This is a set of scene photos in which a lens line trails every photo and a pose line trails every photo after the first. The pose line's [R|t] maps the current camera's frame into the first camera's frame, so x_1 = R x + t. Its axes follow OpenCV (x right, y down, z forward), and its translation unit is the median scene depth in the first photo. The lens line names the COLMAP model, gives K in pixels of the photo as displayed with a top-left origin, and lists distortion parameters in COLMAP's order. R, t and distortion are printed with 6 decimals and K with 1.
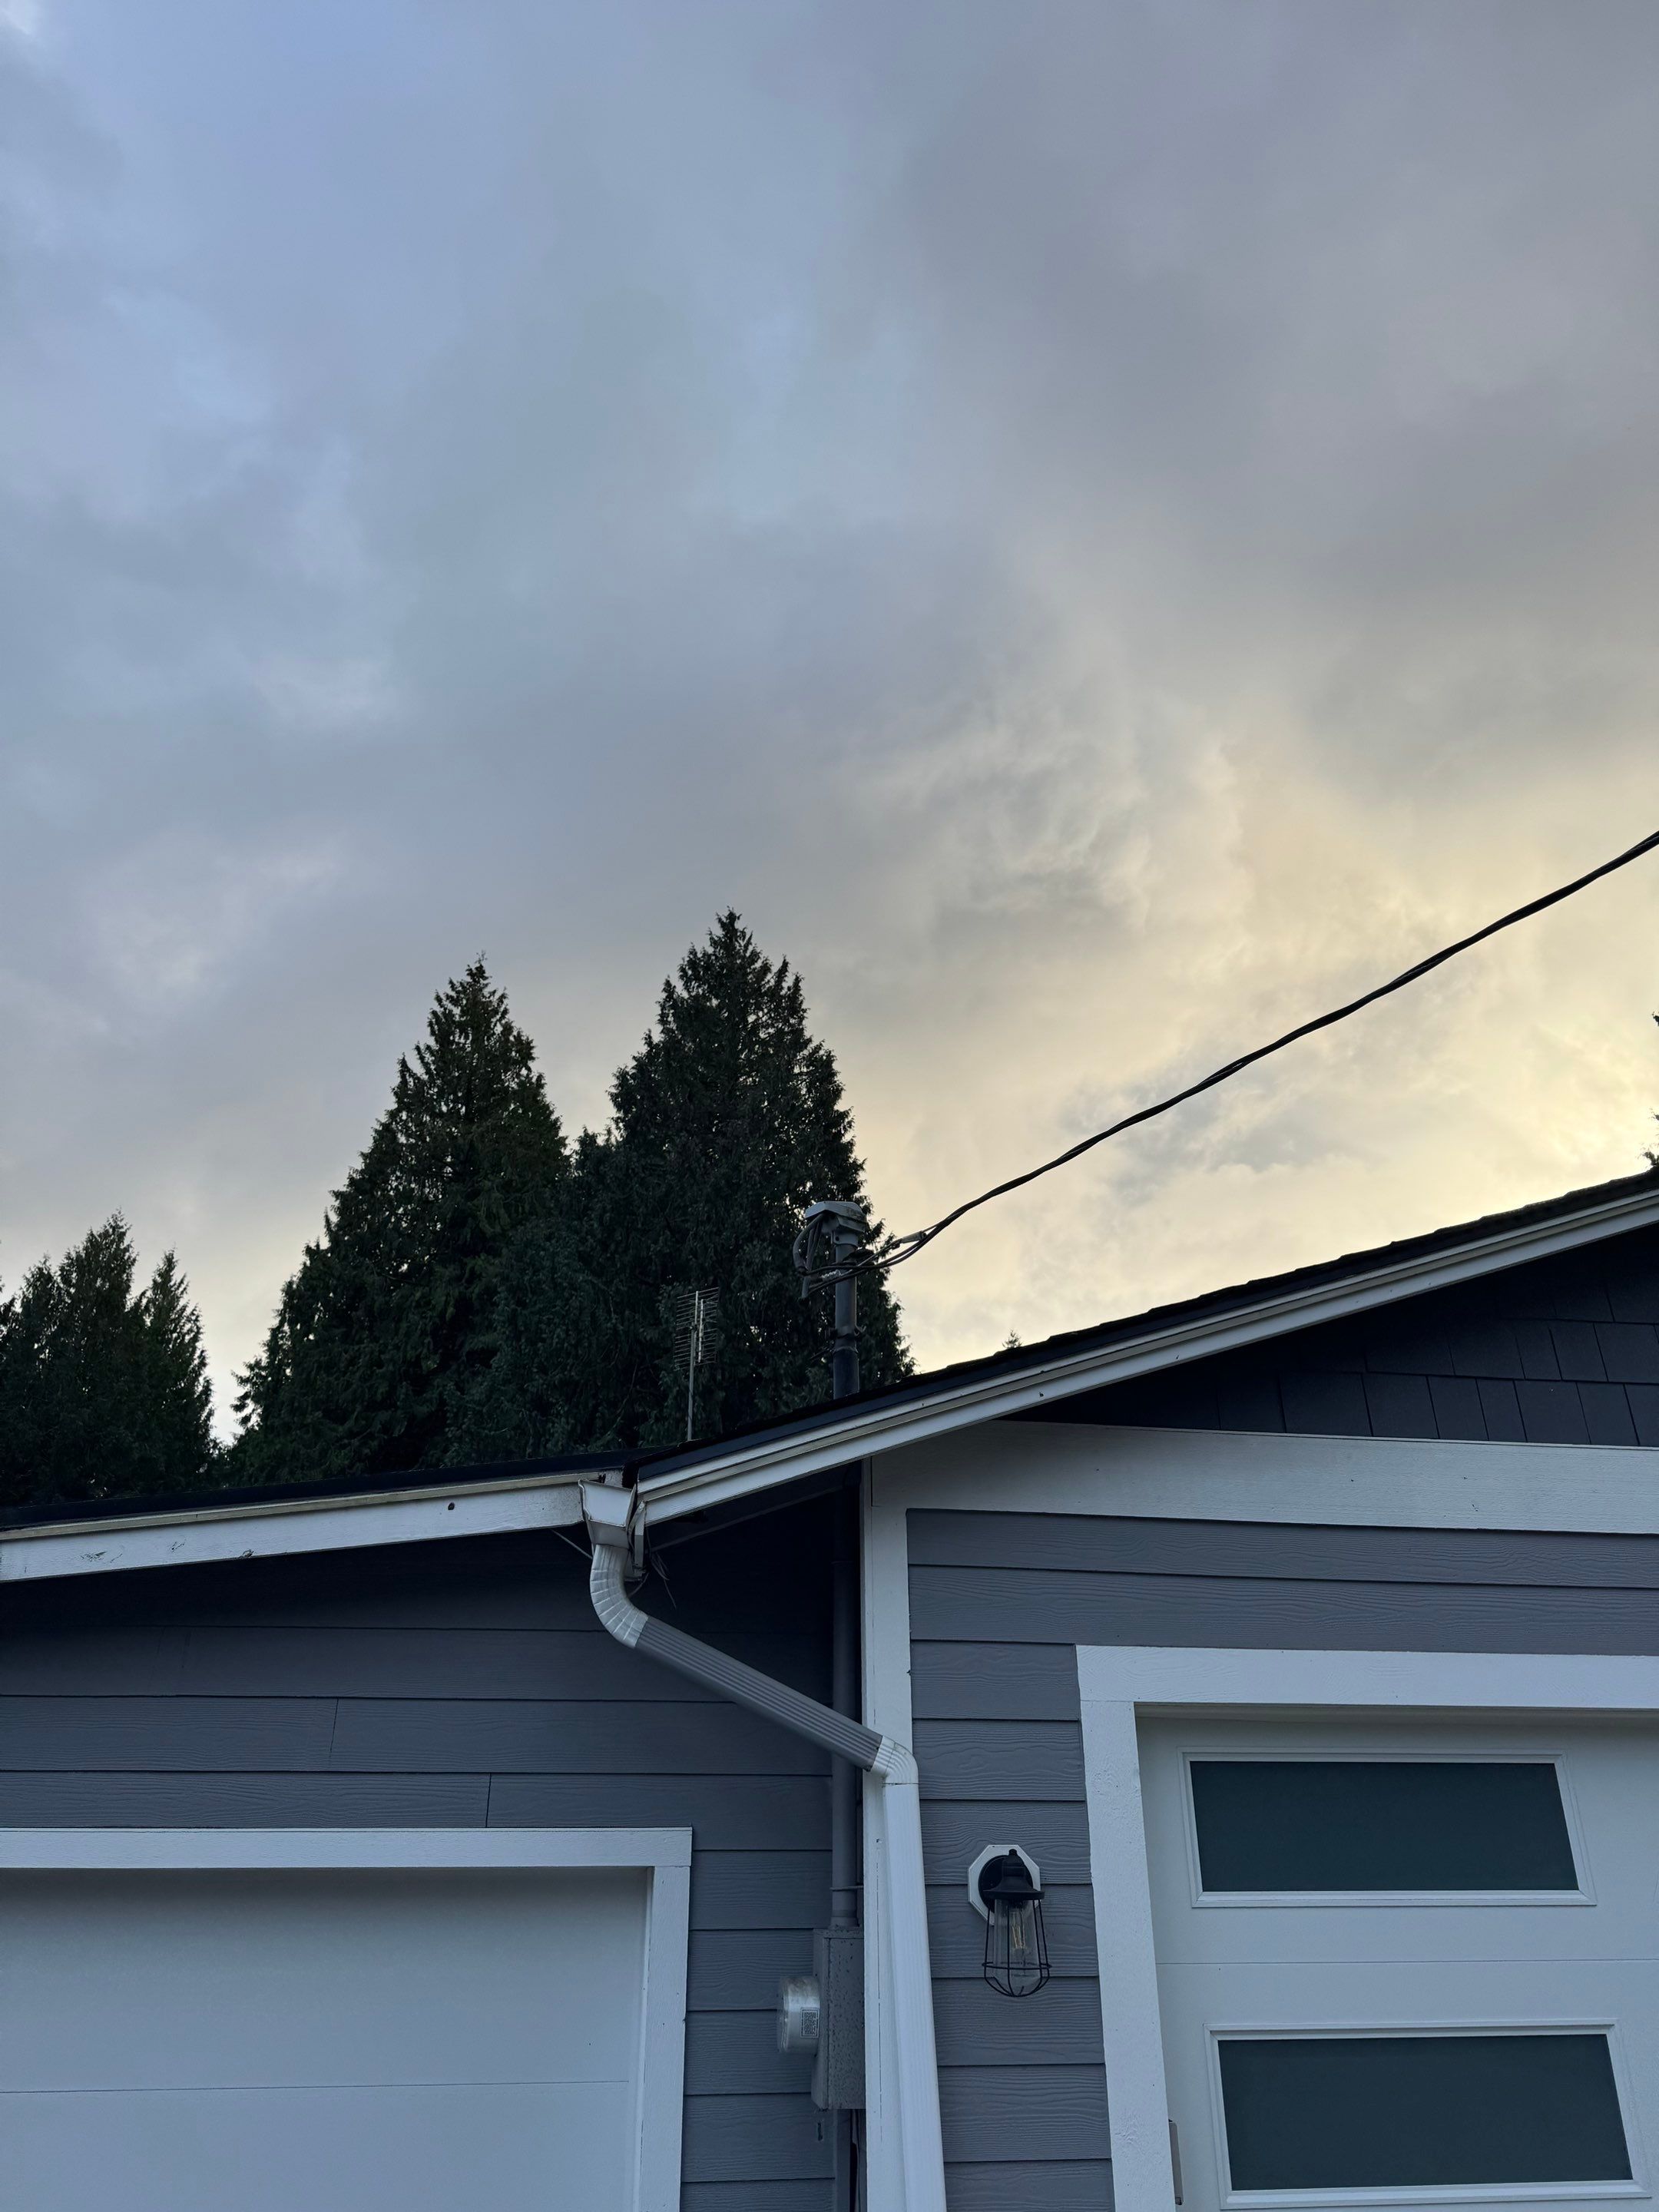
lens RADIAL K [[1539.8, 0, 833.4], [0, 1539.8, 1104.8], [0, 0, 1]] dist [-0.007193, -0.005177]
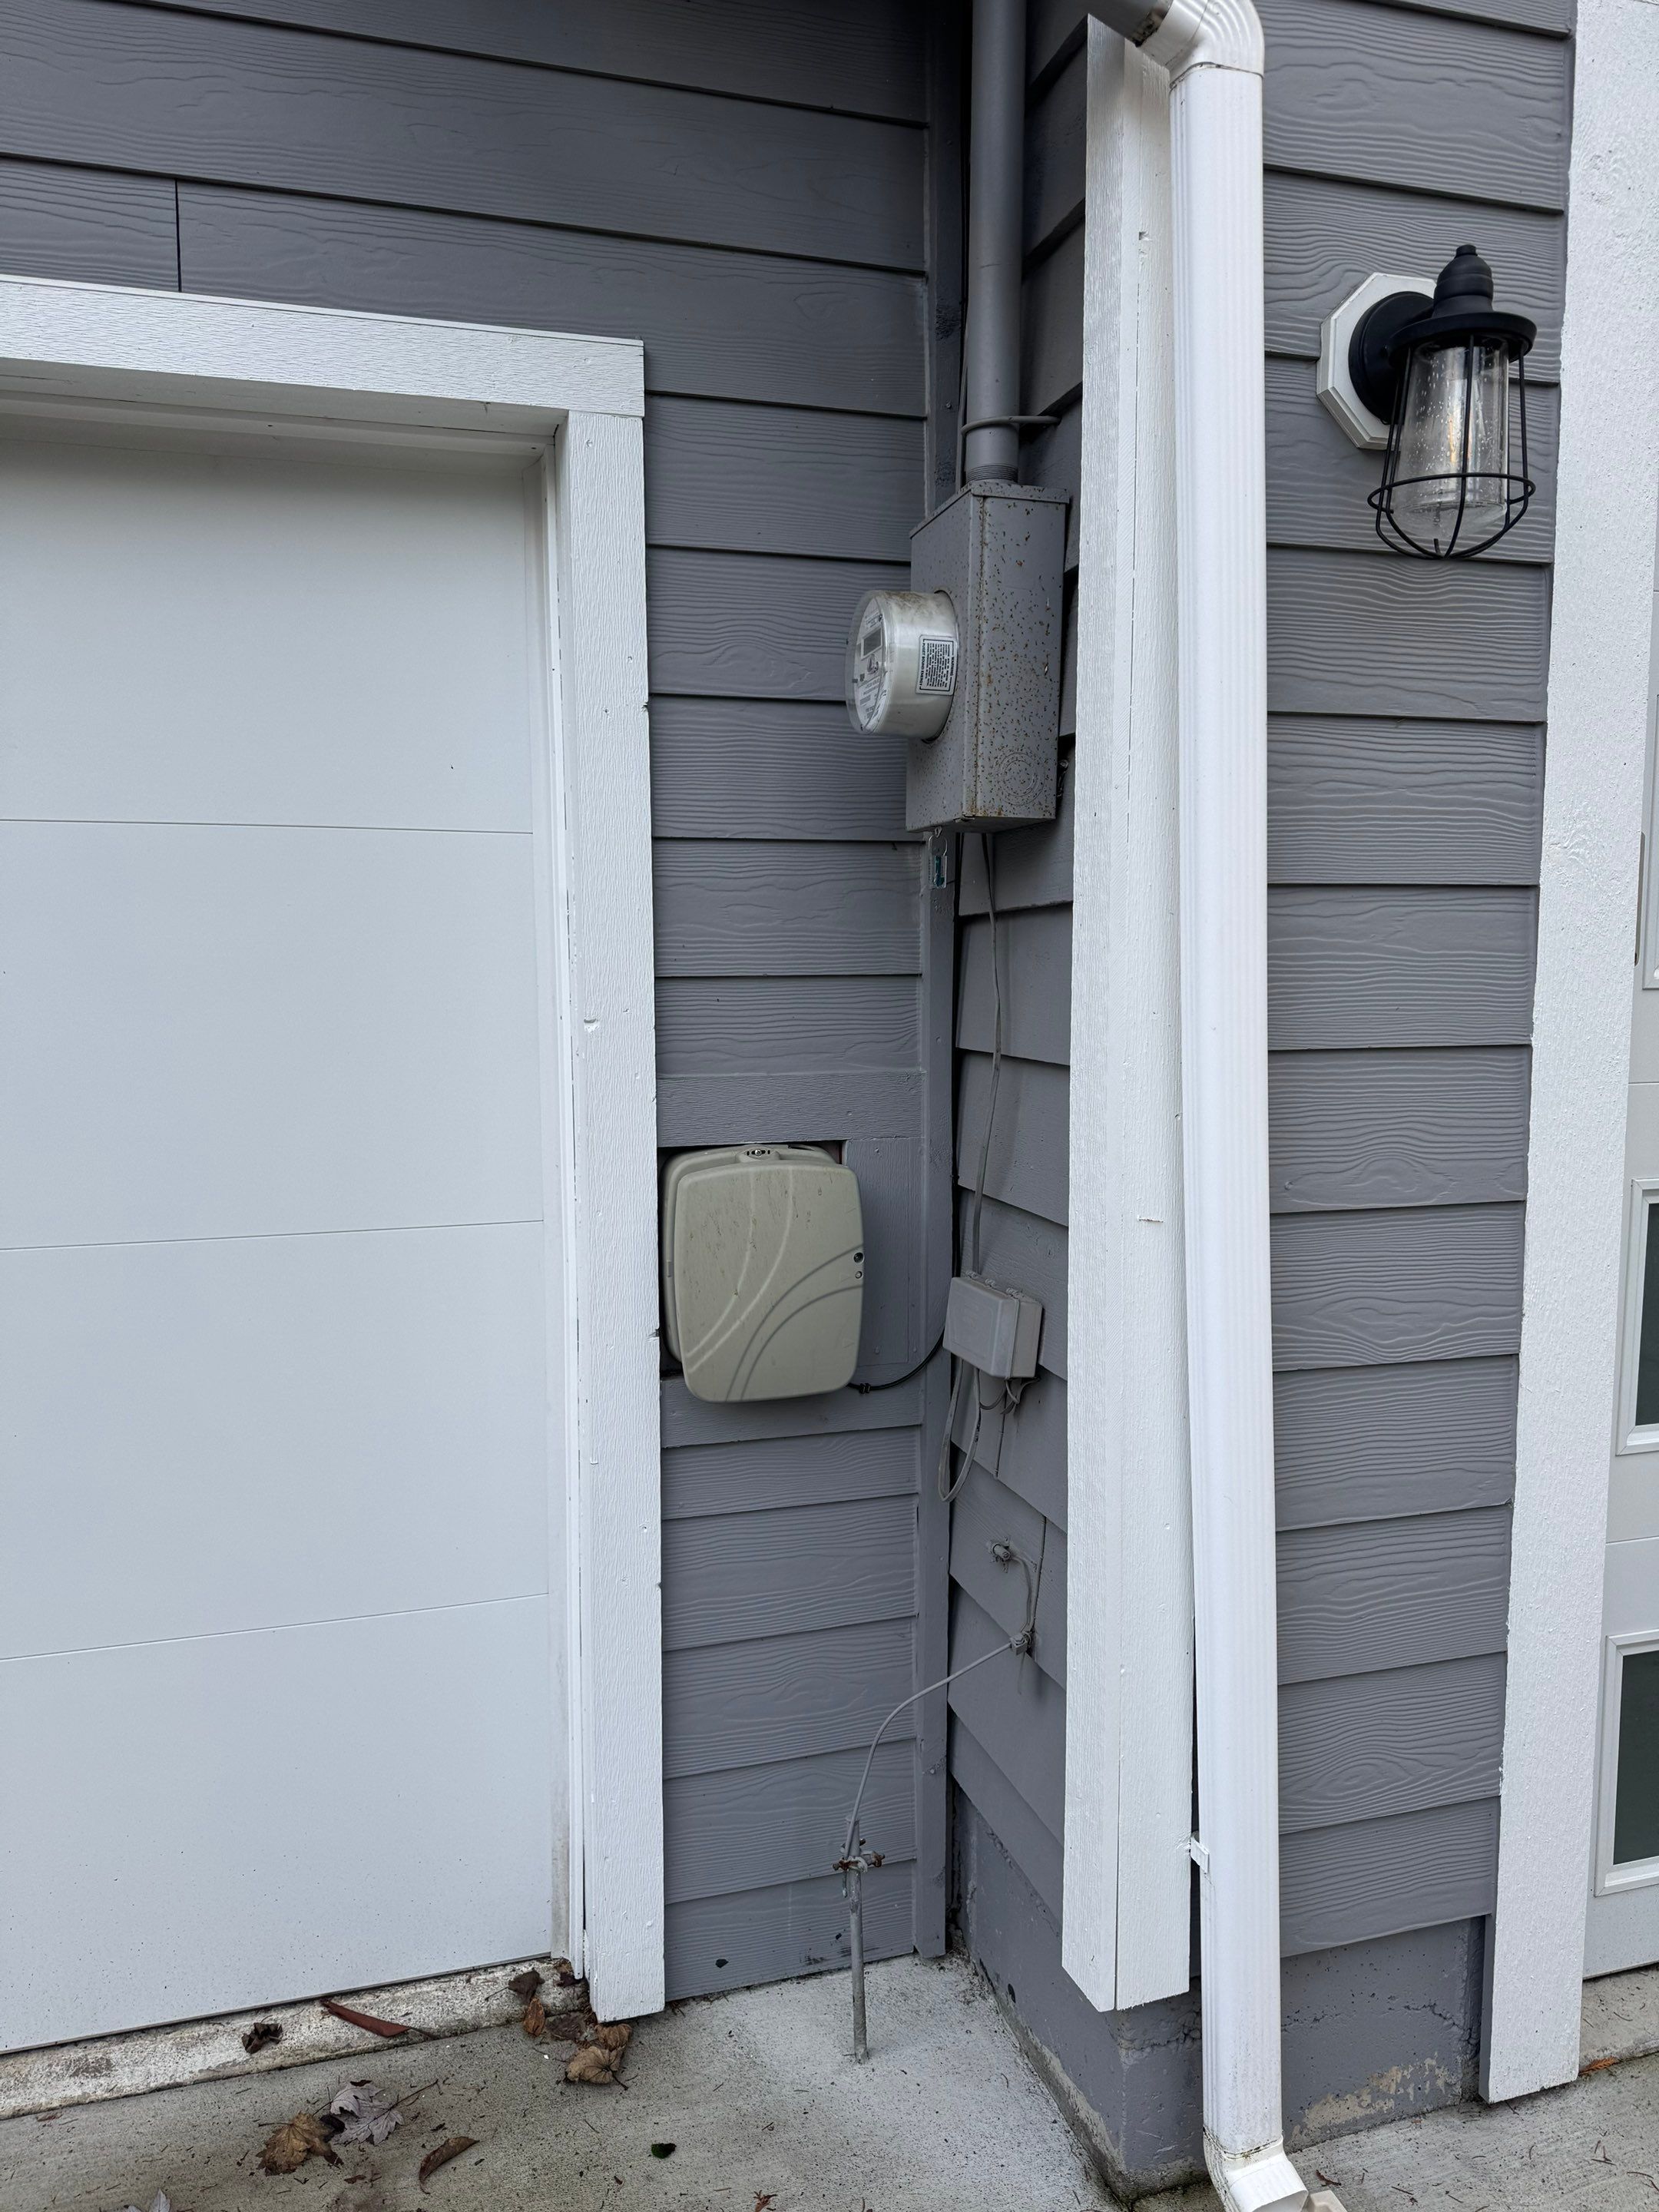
lens RADIAL K [[1539.8, 0, 829.2], [0, 1539.8, 1108.4], [0, 0, 1]] dist [-0.007193, -0.005177]
pose [[0.986882, -0.020011, 0.160196, -0.124154], [-0.068260, 0.847507, 0.526377, 0.447492], [-0.146301, -0.530407, 0.835024, 0.509321]]
